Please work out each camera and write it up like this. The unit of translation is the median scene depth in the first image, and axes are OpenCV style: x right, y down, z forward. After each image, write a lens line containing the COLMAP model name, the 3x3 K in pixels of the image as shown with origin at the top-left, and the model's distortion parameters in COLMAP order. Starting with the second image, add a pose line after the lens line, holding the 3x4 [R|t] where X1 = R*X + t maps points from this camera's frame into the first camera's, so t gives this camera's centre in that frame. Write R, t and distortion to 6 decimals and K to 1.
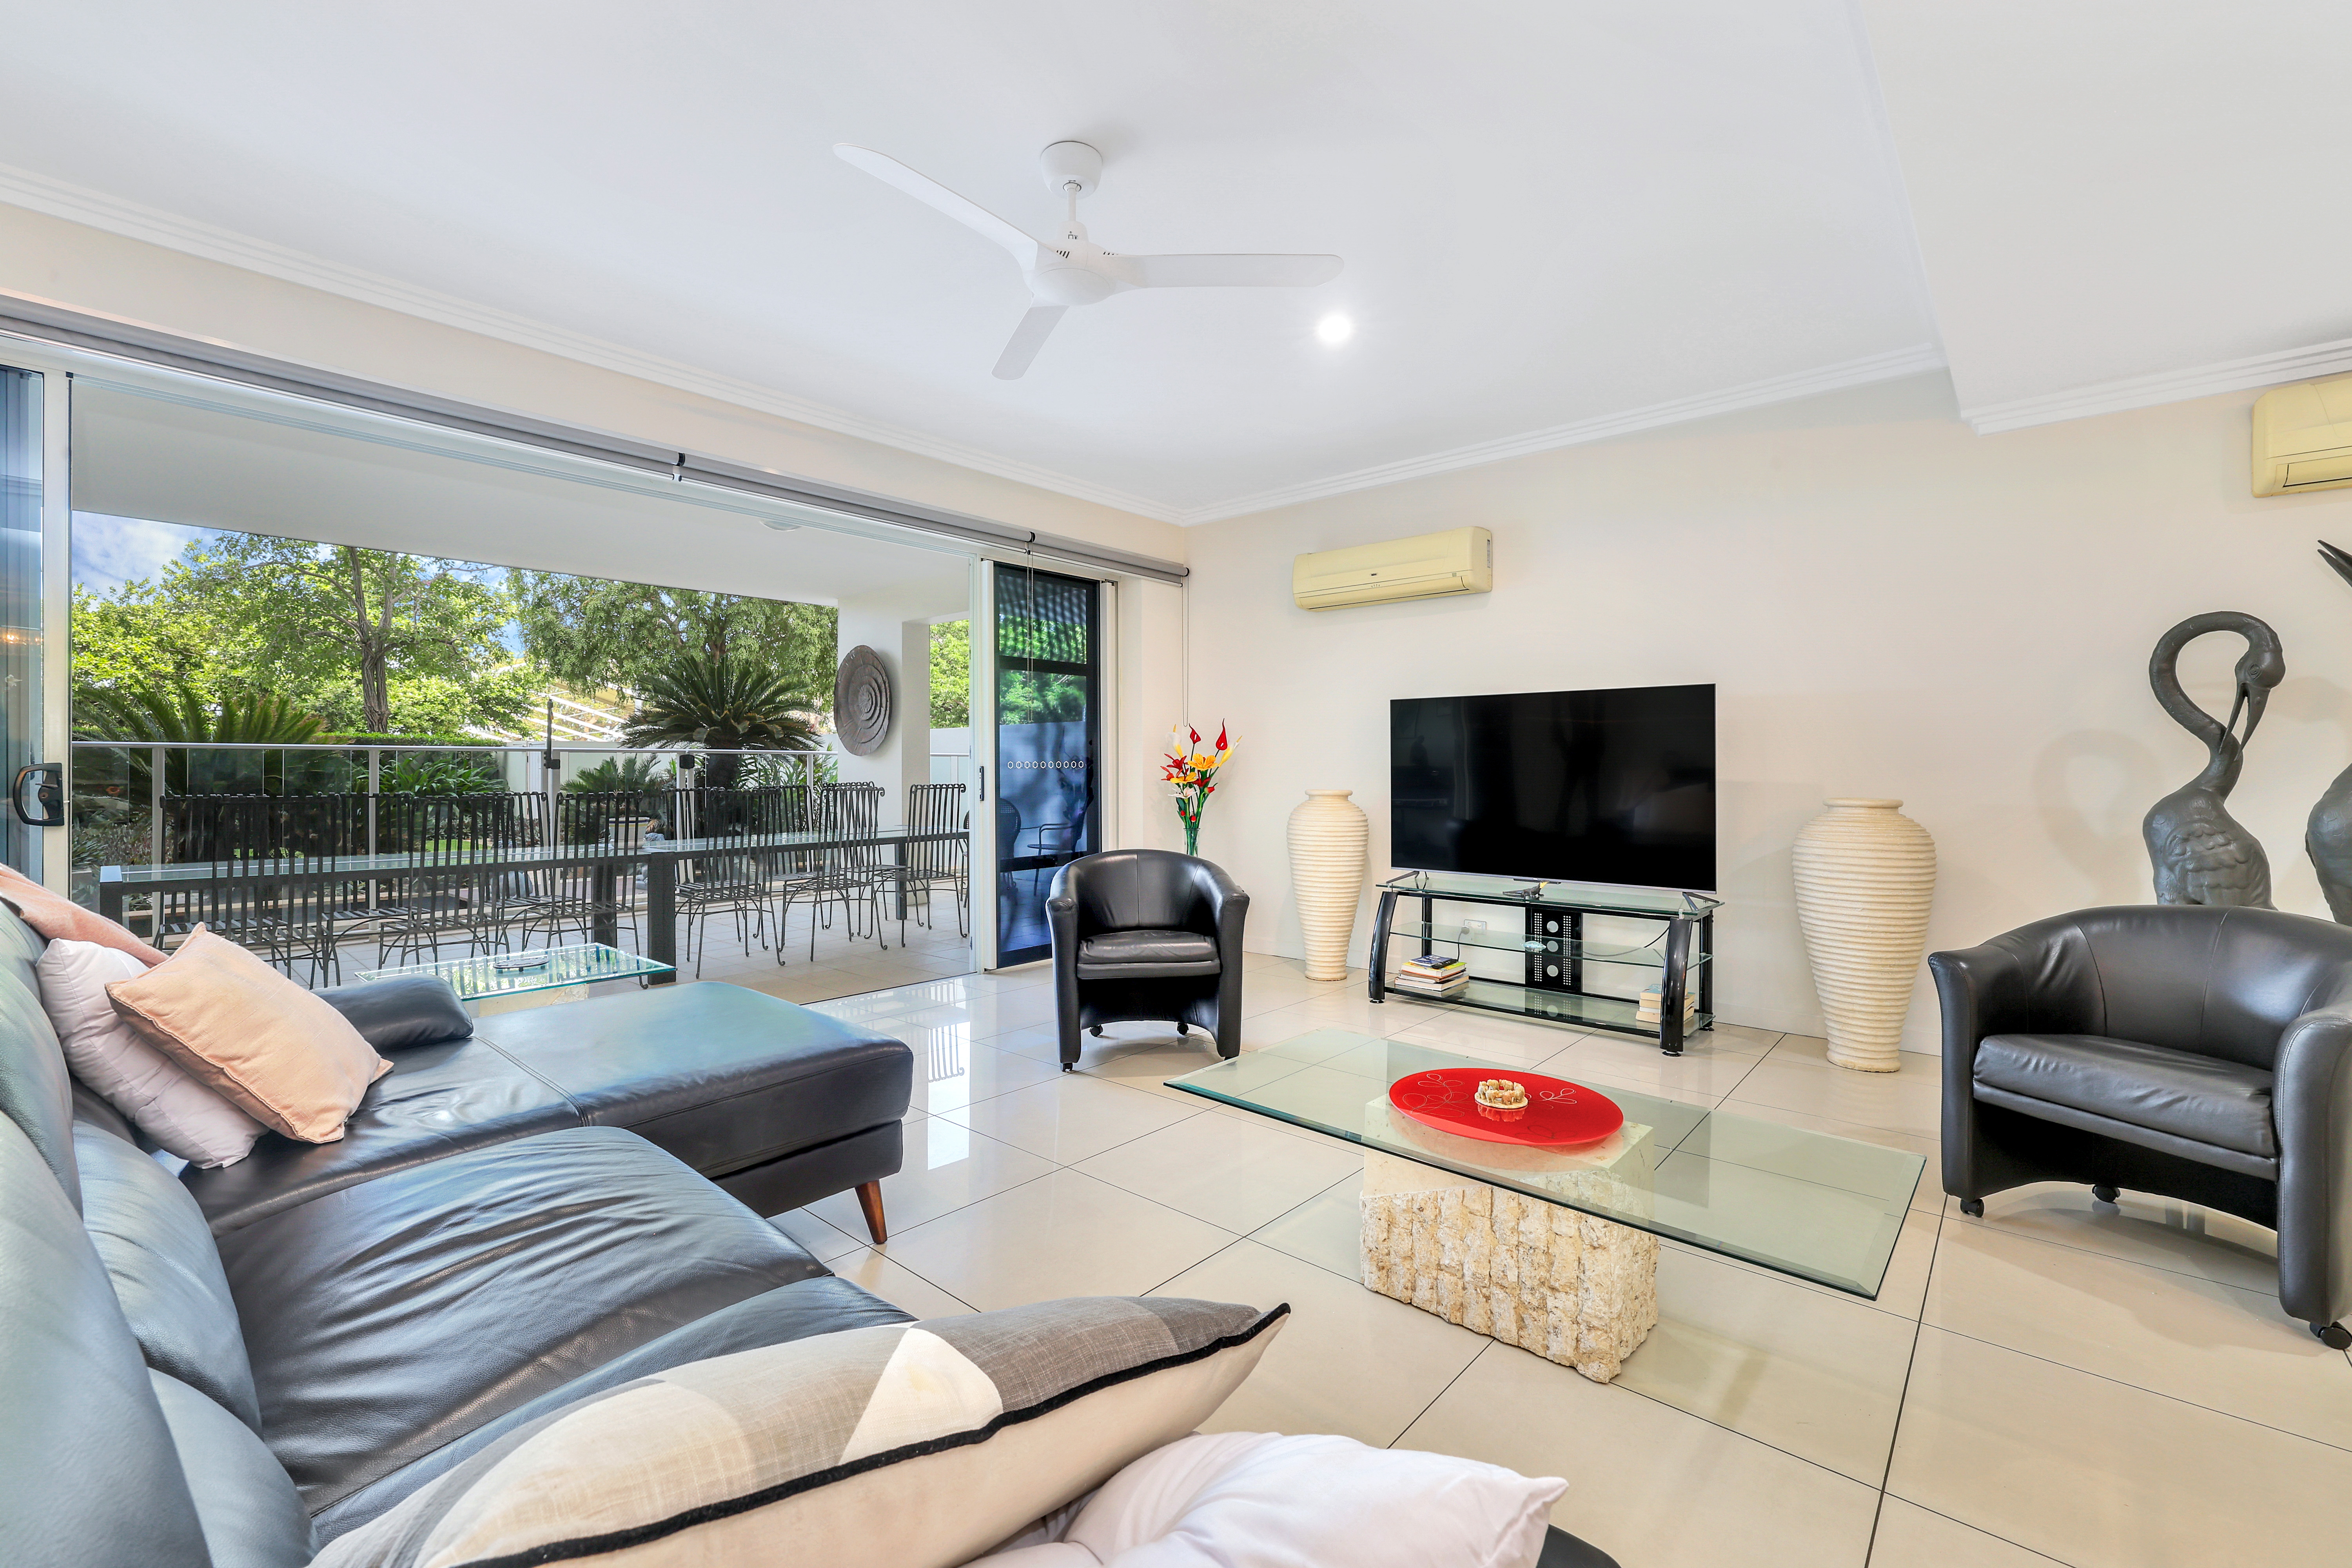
lens RADIAL K [[995.0, 0, 1183.4], [0, 995.0, 775.3], [0, 0, 1]] dist [0.000483, 0.000168]
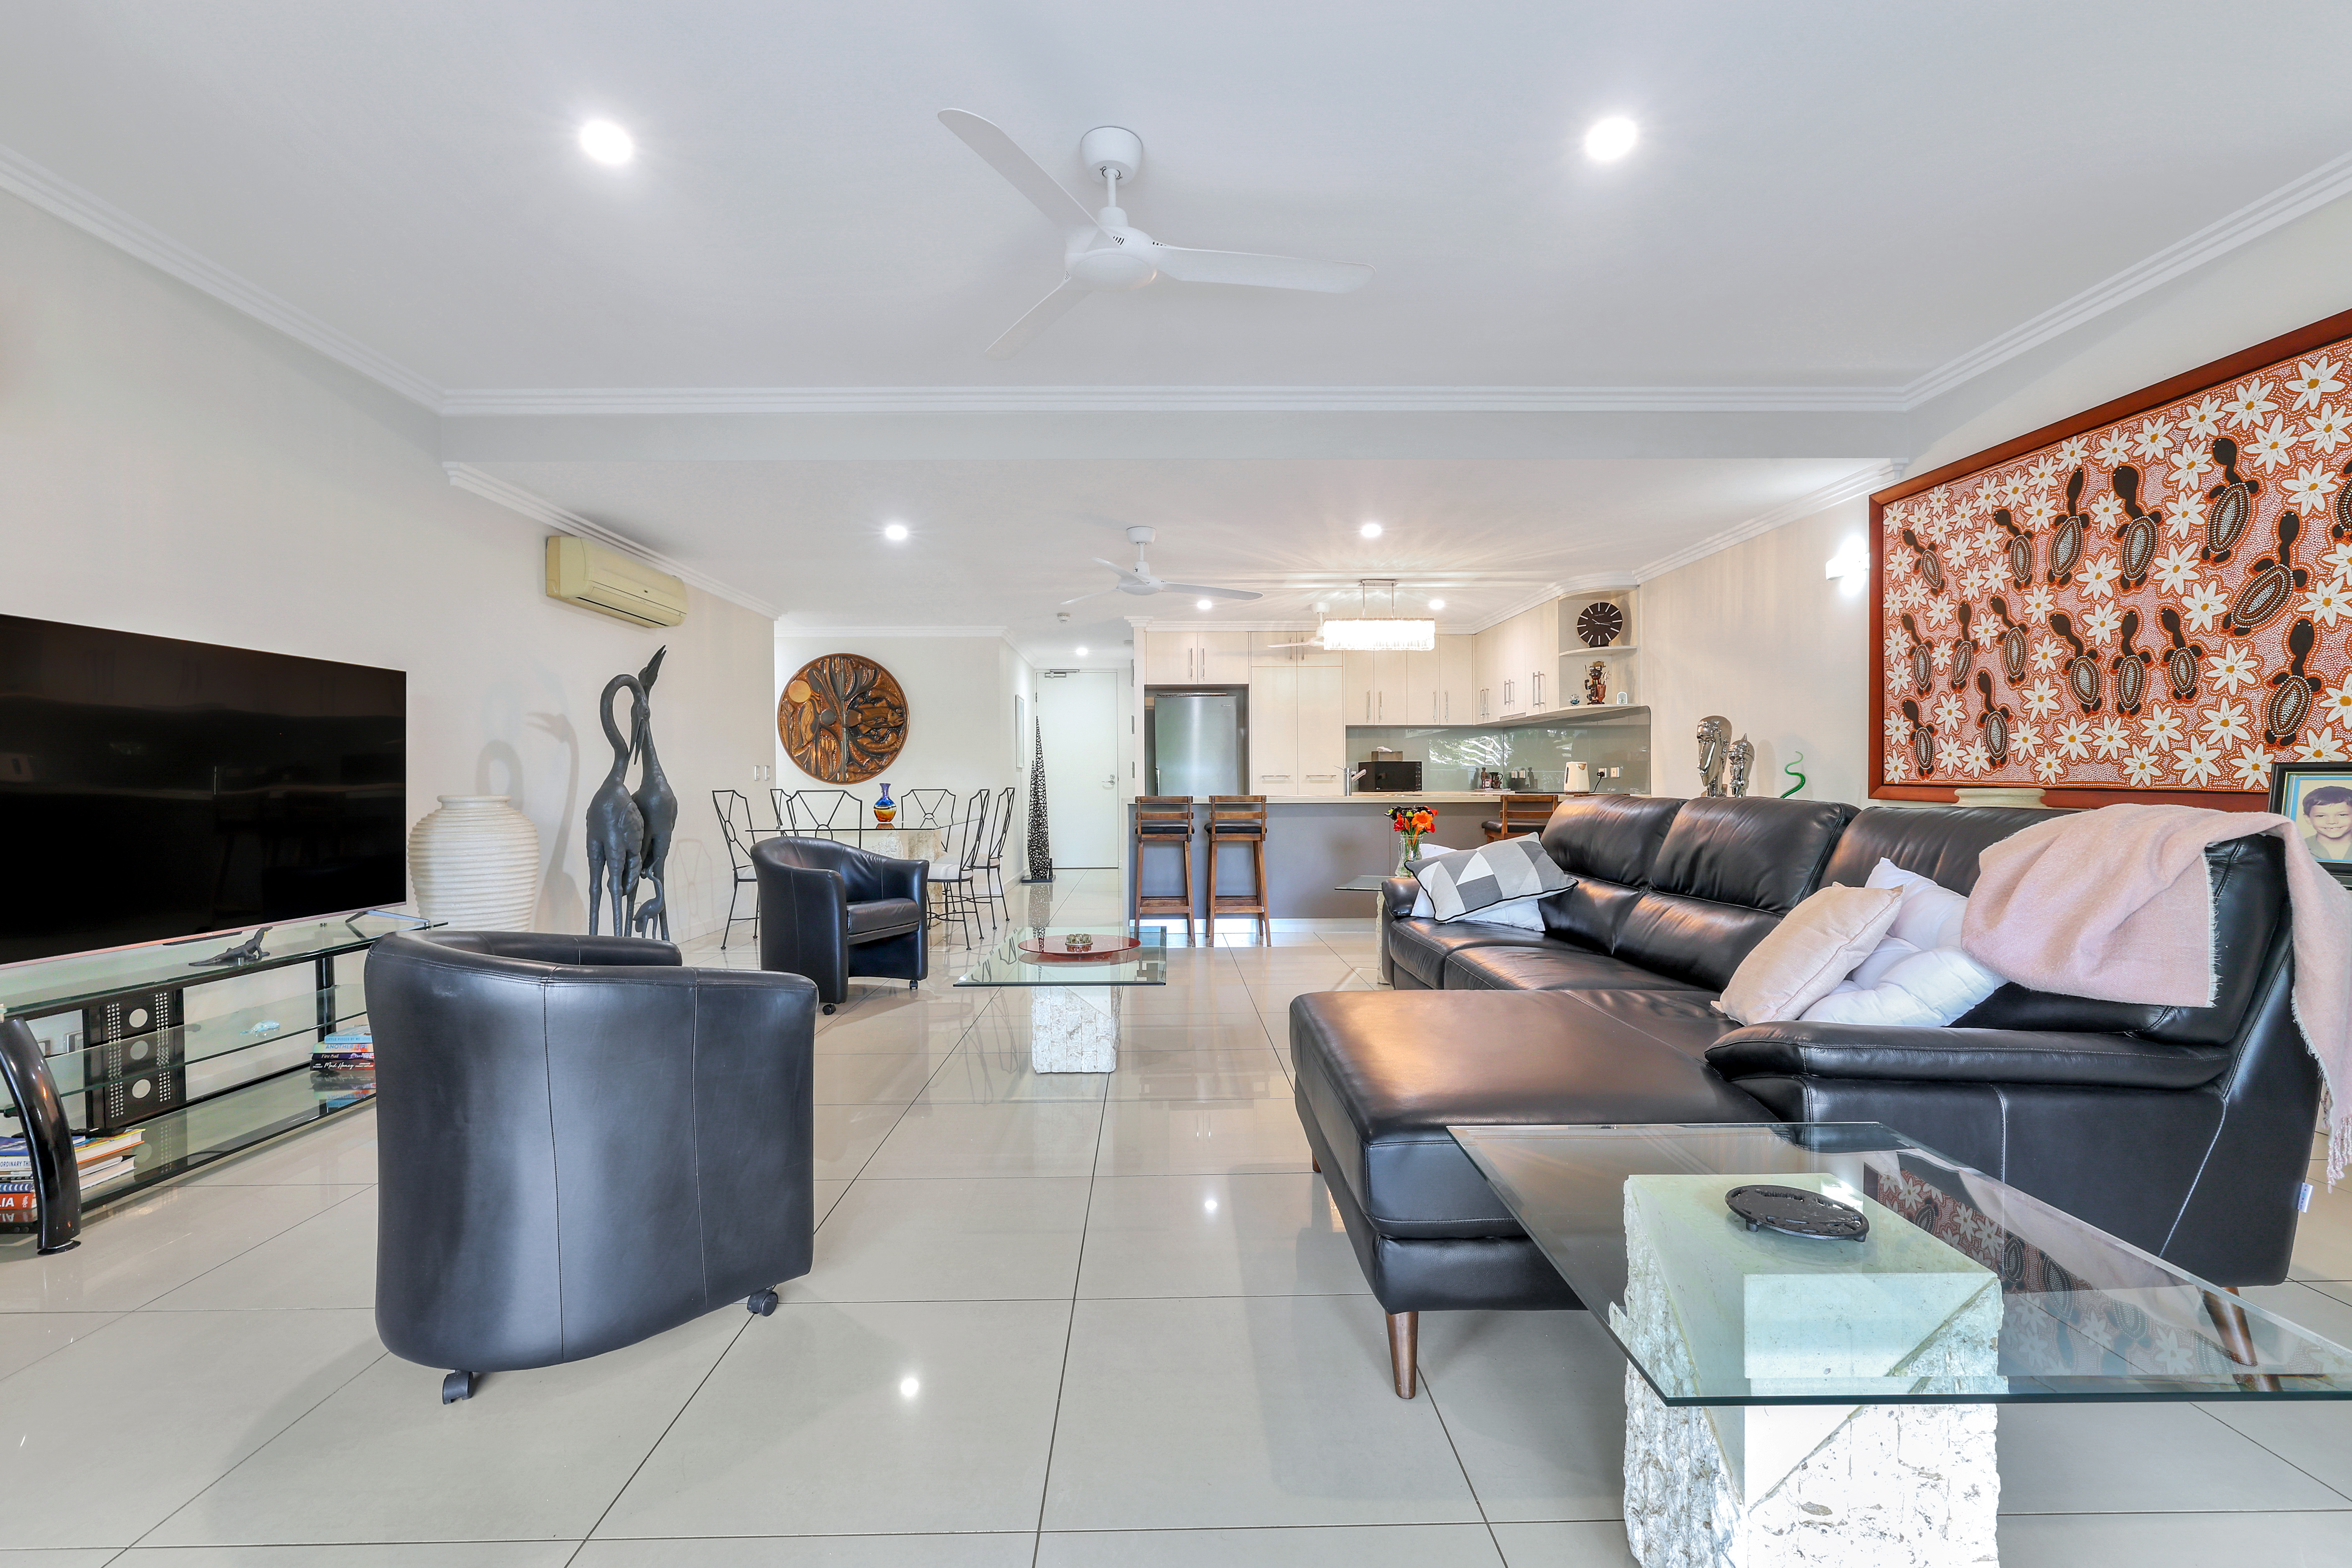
lens RADIAL K [[1009.9, 0, 1165.3], [0, 1009.9, 783.7], [0, 0, 1]] dist [-0.003185, -0.000117]
pose [[-0.666640, -0.003389, 0.745372, -0.605850], [0.007868, 0.999902, 0.011583, 0.004439], [-0.745338, 0.013586, -0.666548, 1.092256]]
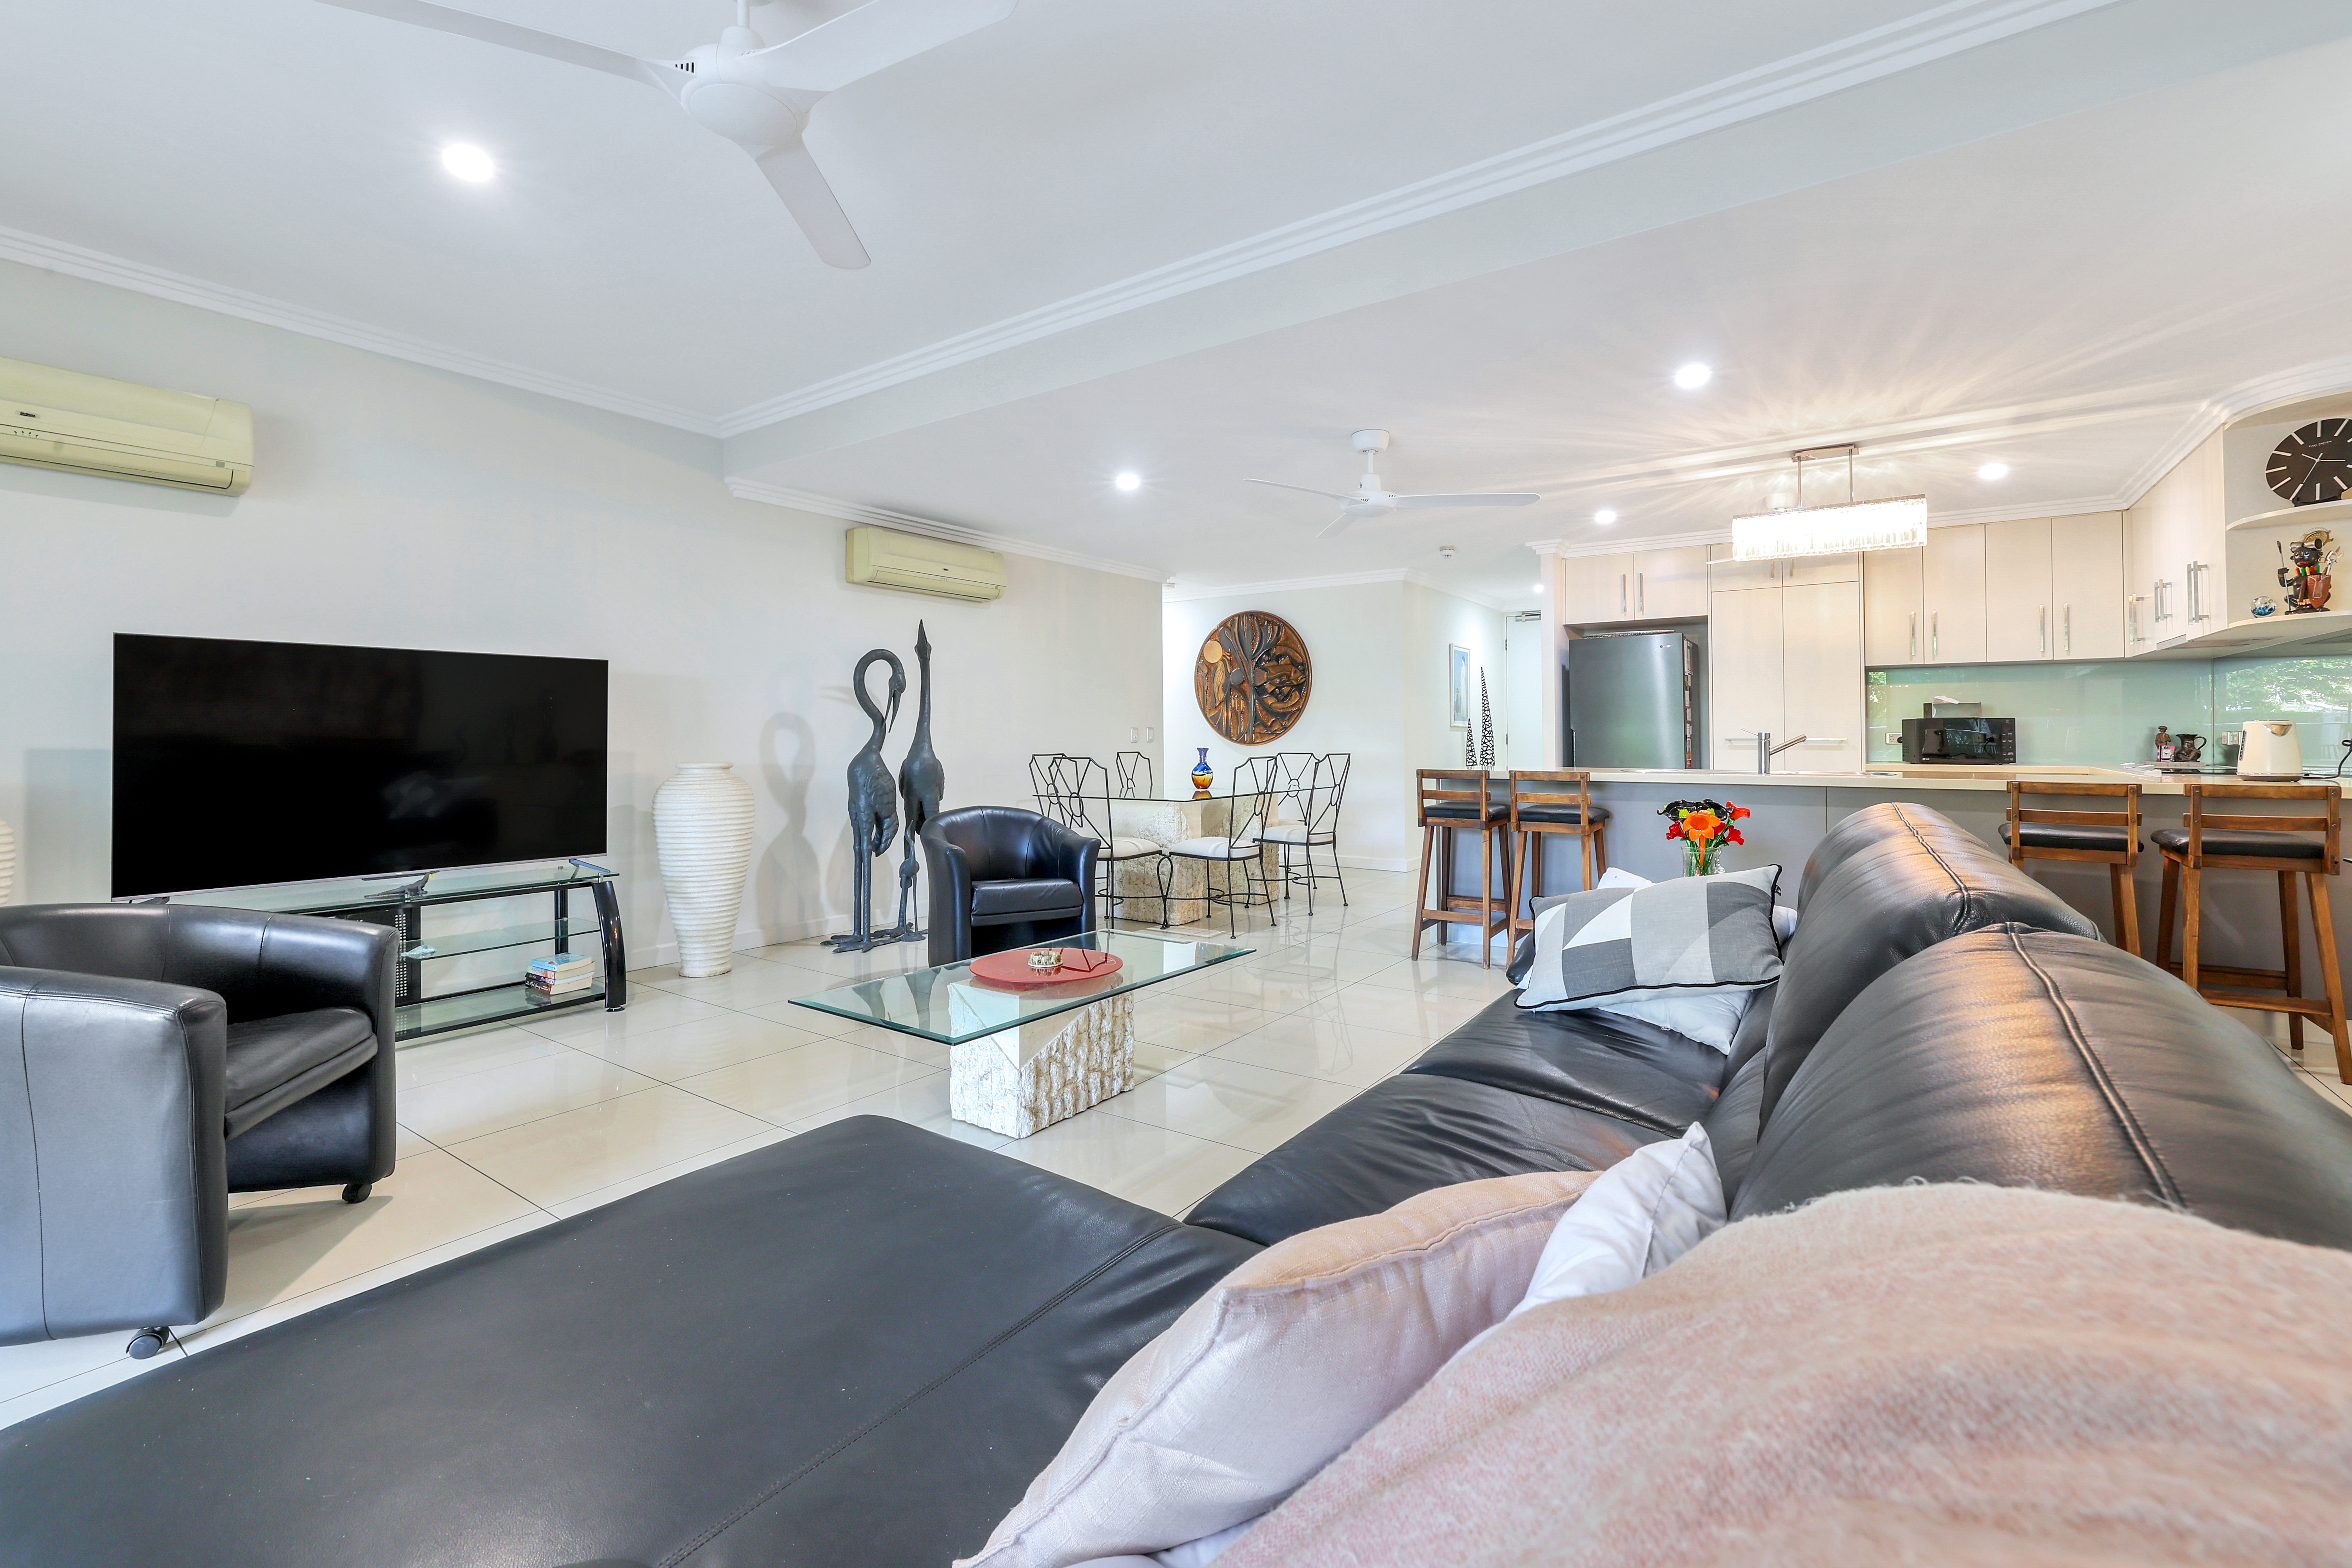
lens RADIAL K [[1011.7, 0, 1179.4], [0, 1011.7, 723.6], [0, 0, 1]] dist [0.000776, 0.000577]
pose [[-0.104150, 0.006086, 0.994543, -0.617767], [0.010061, 0.999937, -0.005066, -0.011363], [-0.994511, 0.009478, -0.104205, 0.496251]]
